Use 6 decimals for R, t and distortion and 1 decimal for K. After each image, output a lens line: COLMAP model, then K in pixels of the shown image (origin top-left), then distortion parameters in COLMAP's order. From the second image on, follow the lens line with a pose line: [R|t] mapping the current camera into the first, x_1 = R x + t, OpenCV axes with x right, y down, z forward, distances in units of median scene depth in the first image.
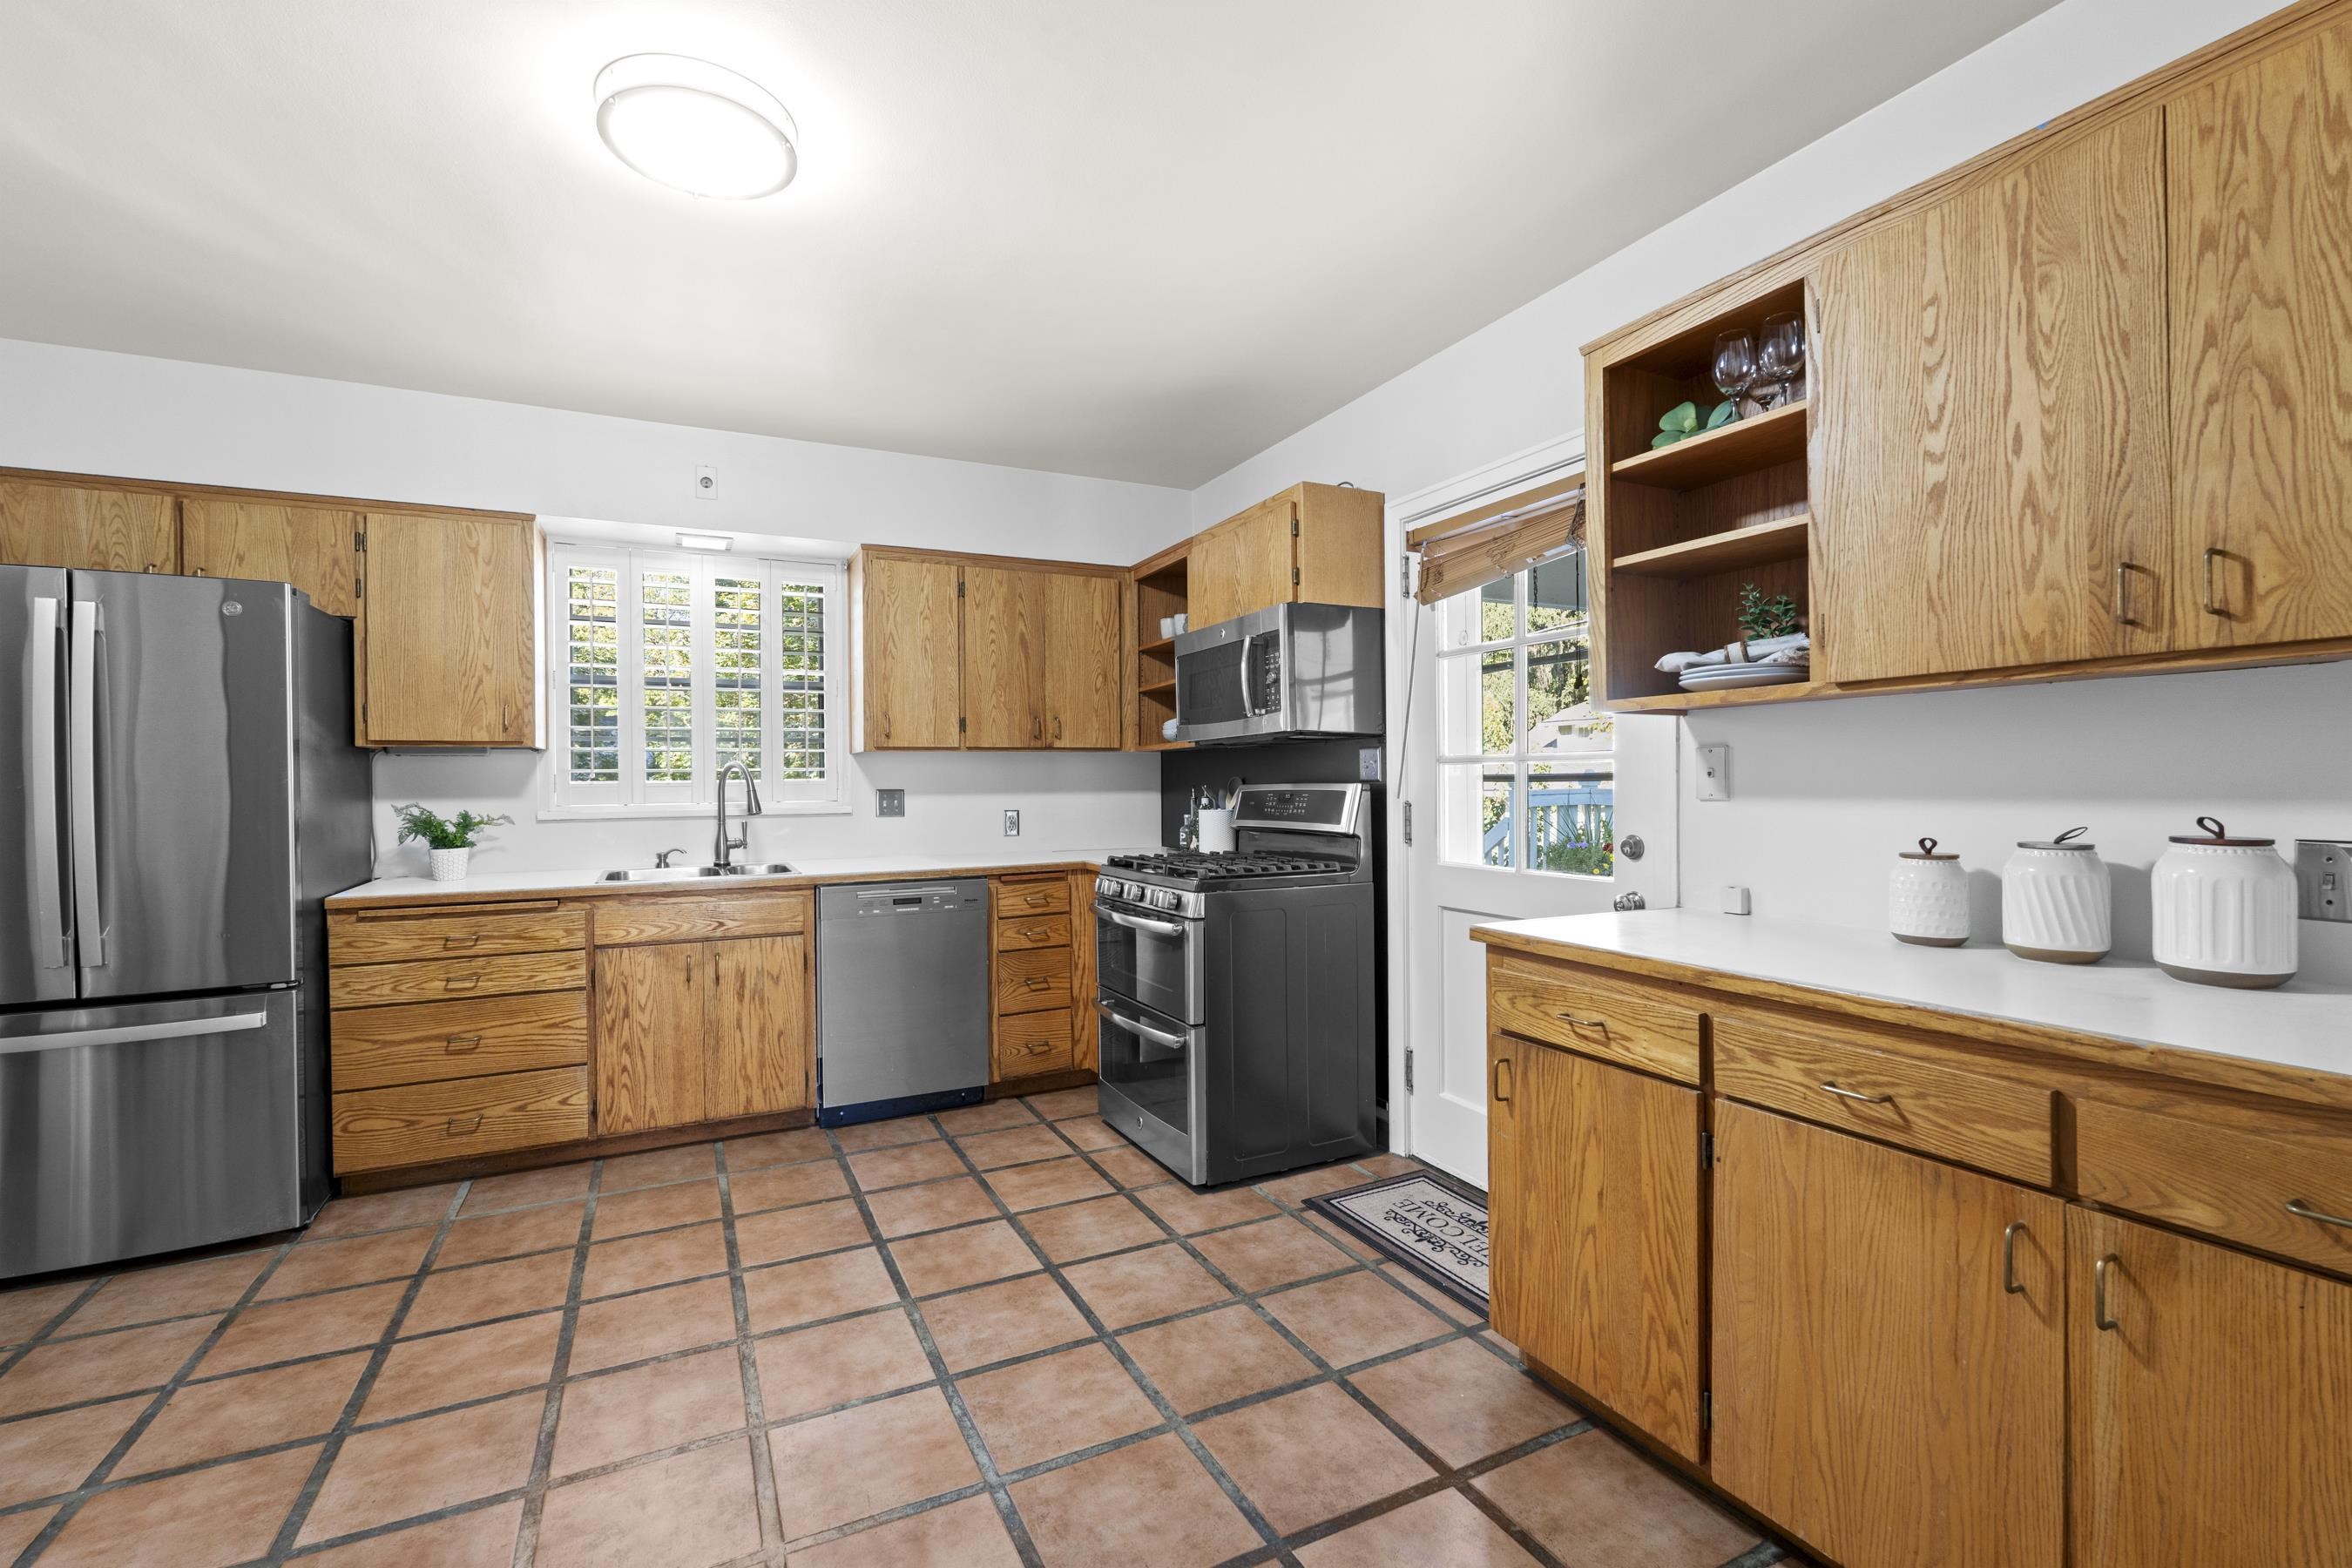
lens RADIAL K [[1019.9, 0, 1182.9], [0, 1019.9, 783.6], [0, 0, 1]] dist [-0.007115, -0.000102]
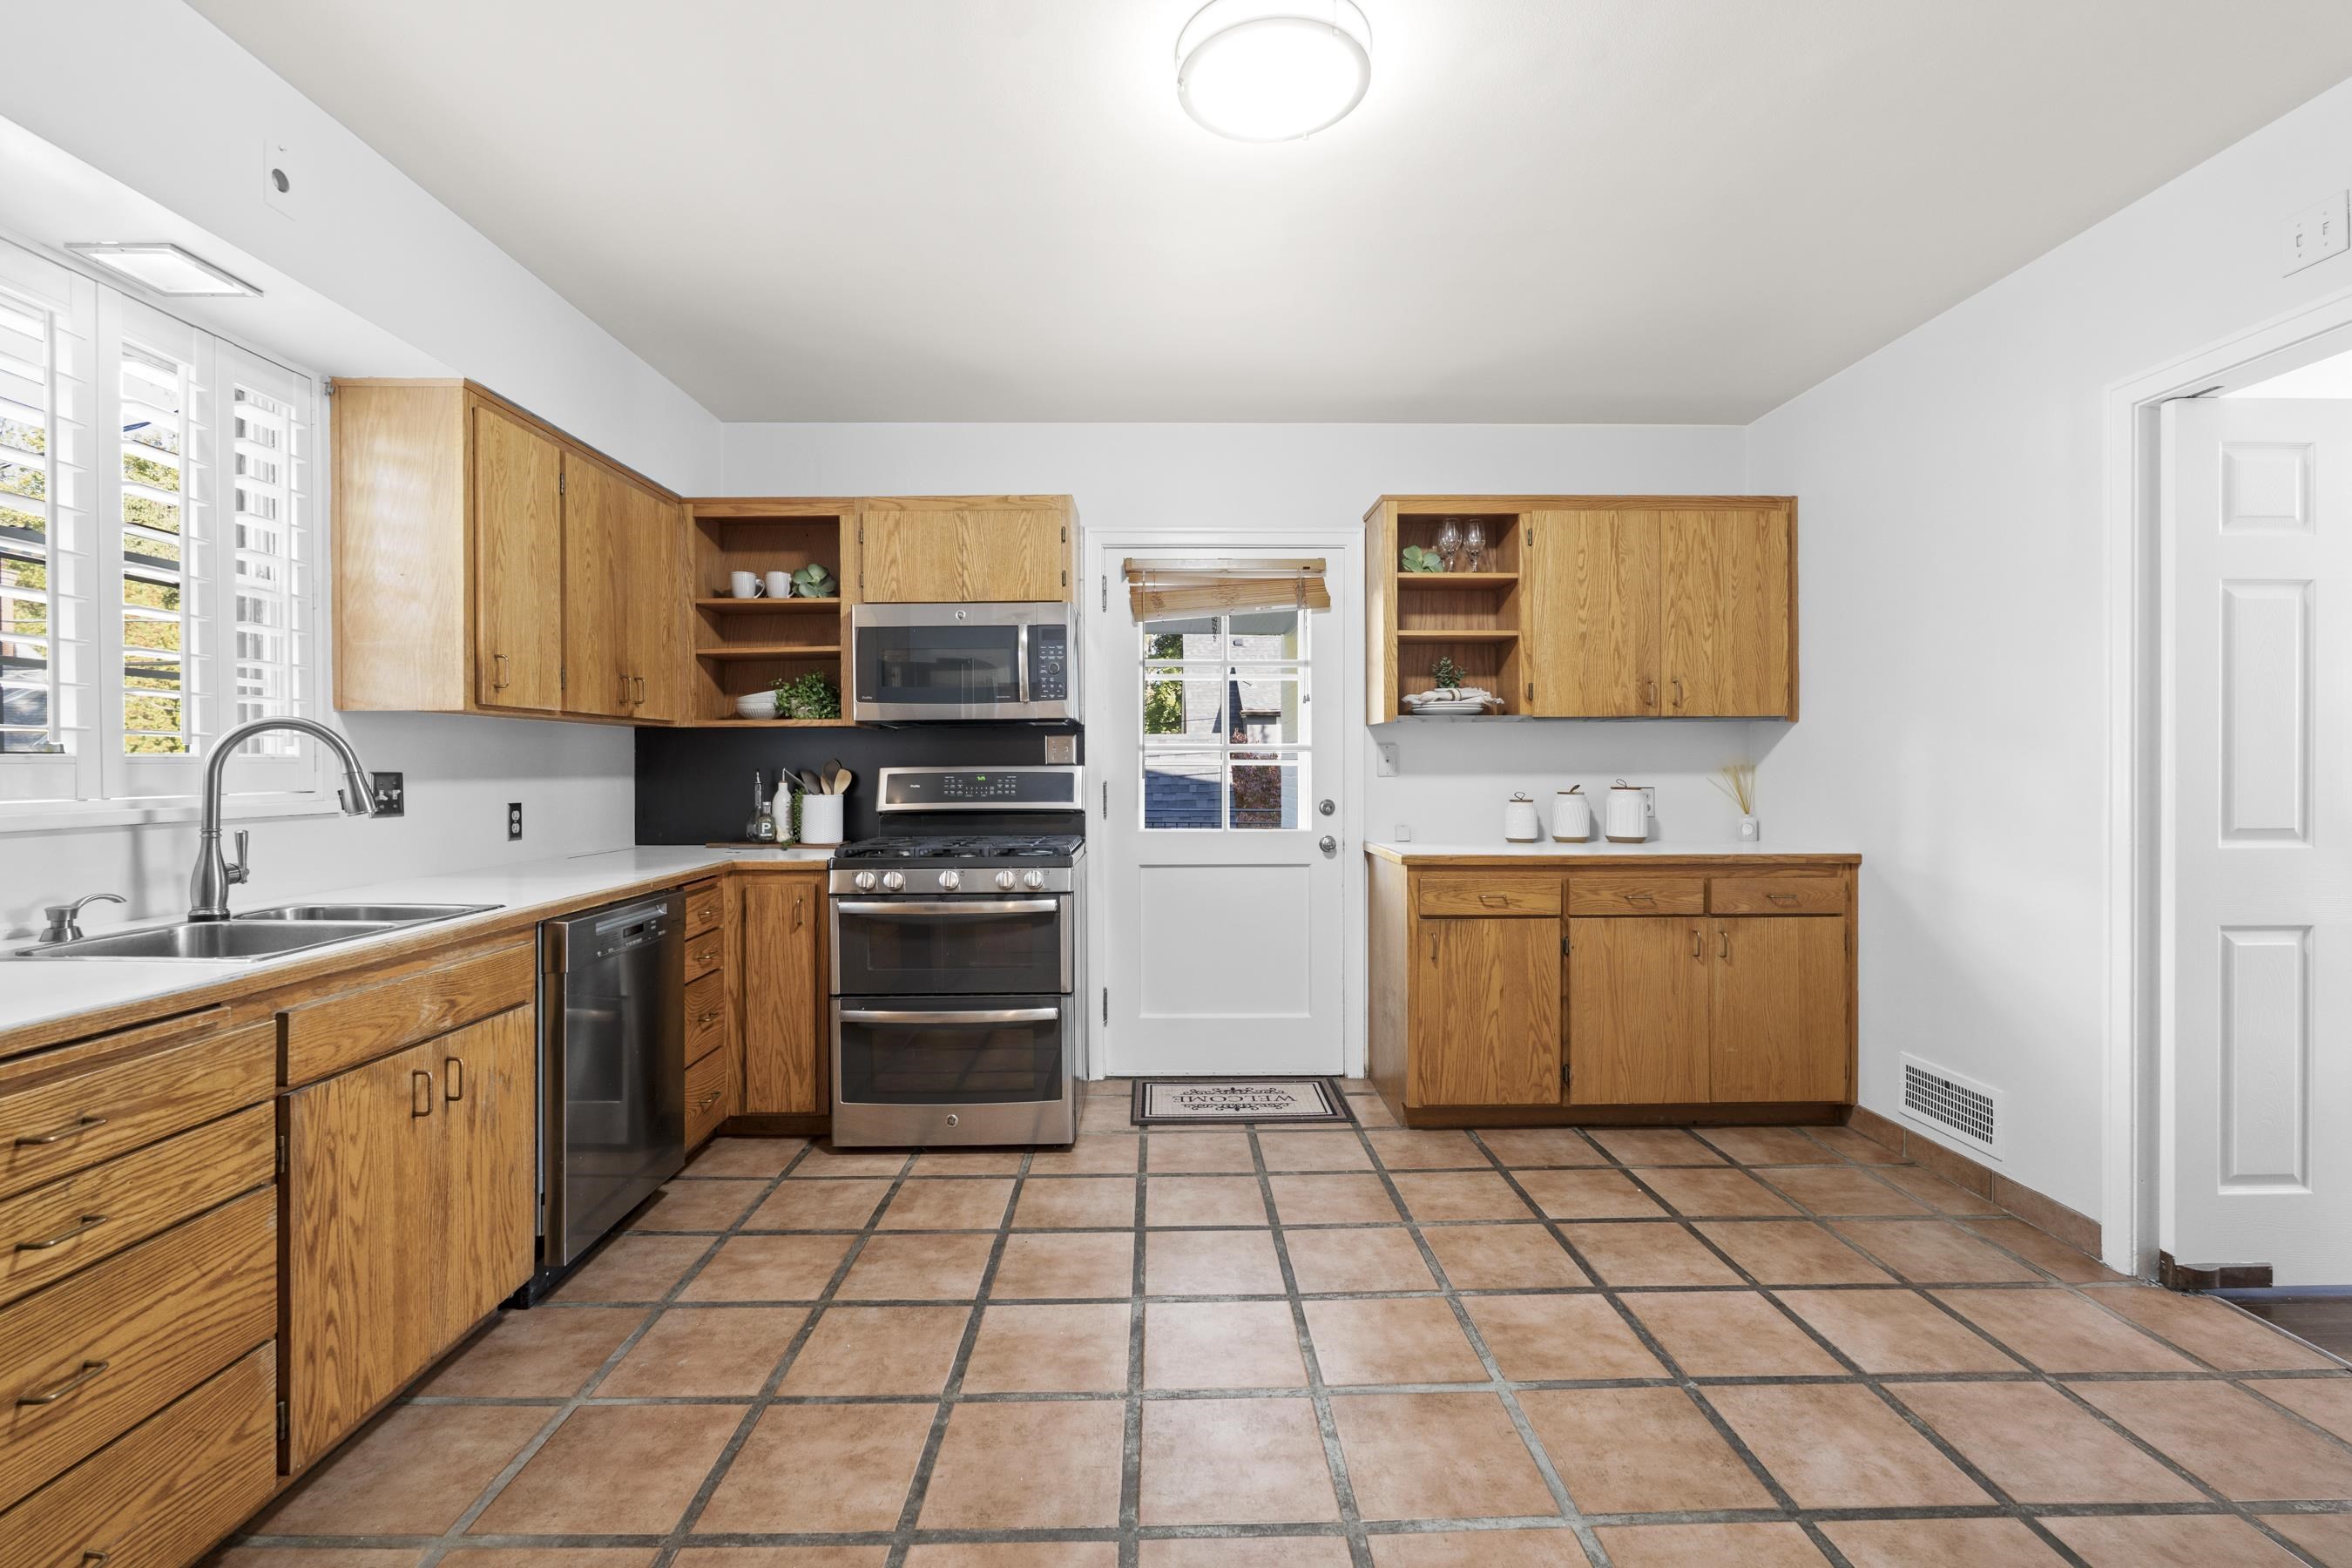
lens RADIAL K [[1019.9, 0, 1185.4], [0, 1019.9, 775.9], [0, 0, 1]] dist [-0.007115, -0.000102]
pose [[0.433182, -0.000768, 0.901306, -0.960798], [0.000234, 1.000000, 0.000739, 0.011640], [-0.901306, -0.000109, 0.433182, 0.466616]]
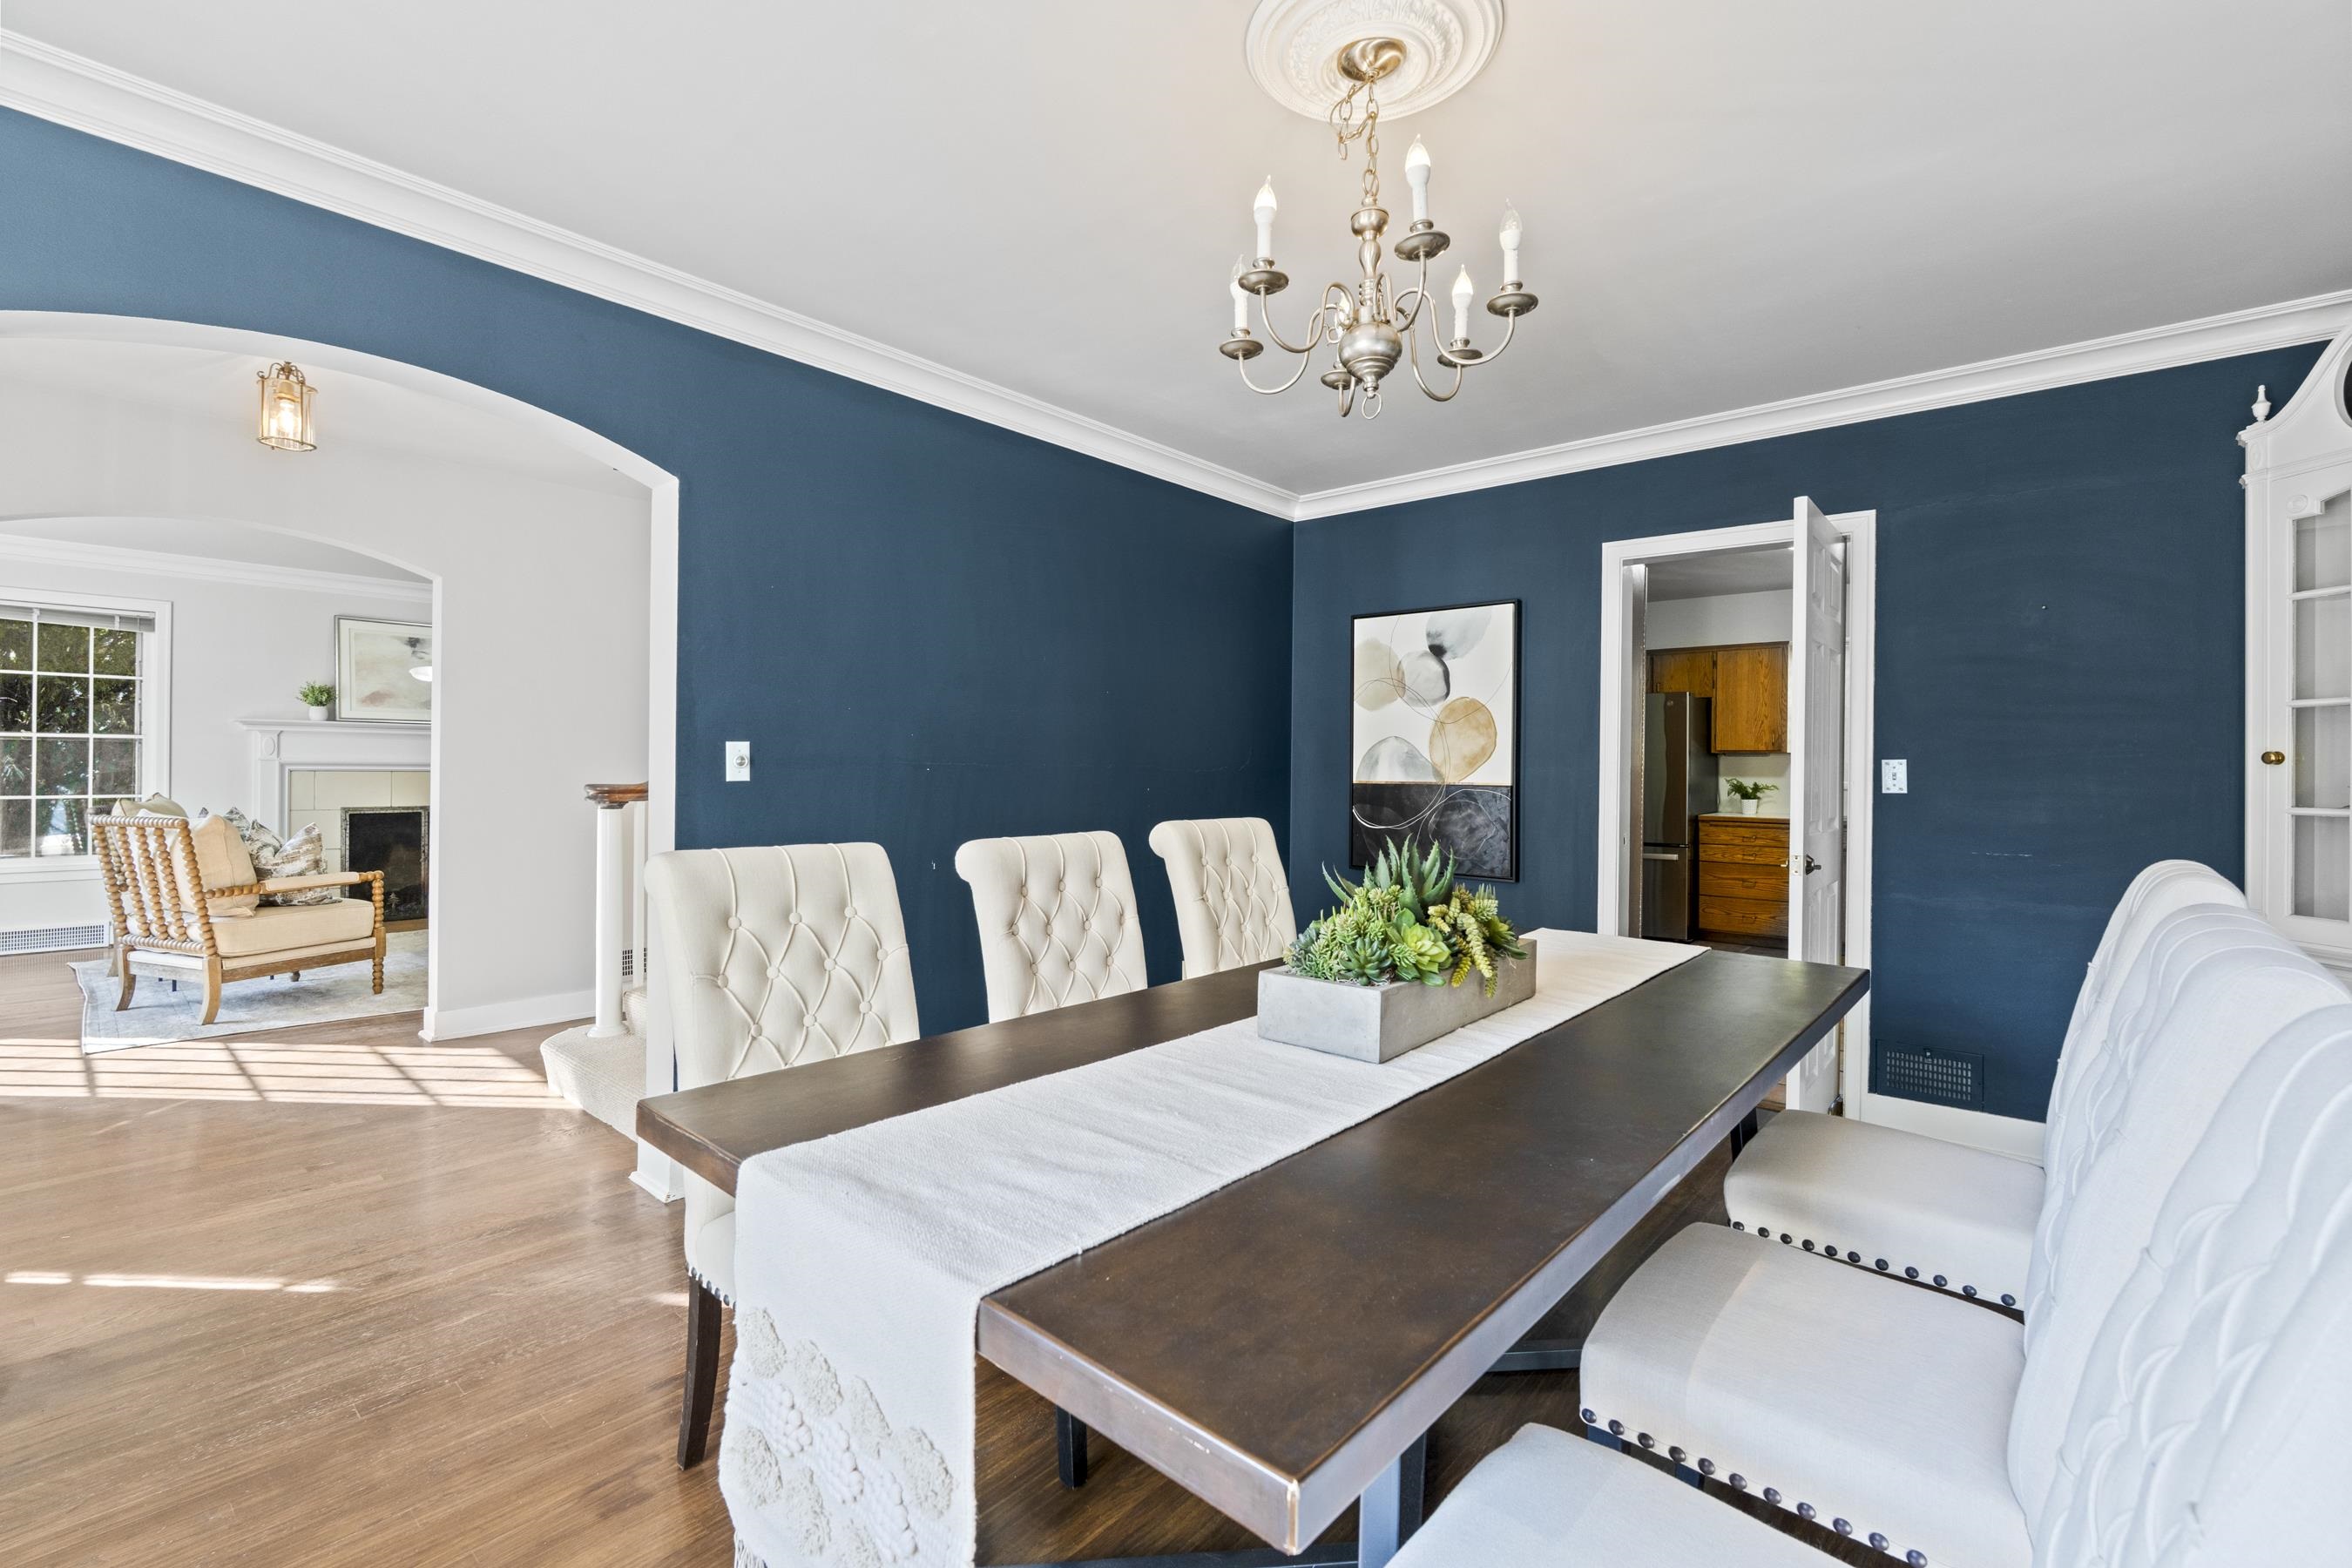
lens RADIAL K [[1019.9, 0, 1163.6], [0, 1019.9, 773.1], [0, 0, 1]] dist [-0.007115, -0.000102]
pose [[0.362376, 0.017082, -0.931875, 1.006735], [-0.009186, 0.999849, 0.014756, -0.015071], [0.931987, 0.003212, 0.362478, -1.130188]]
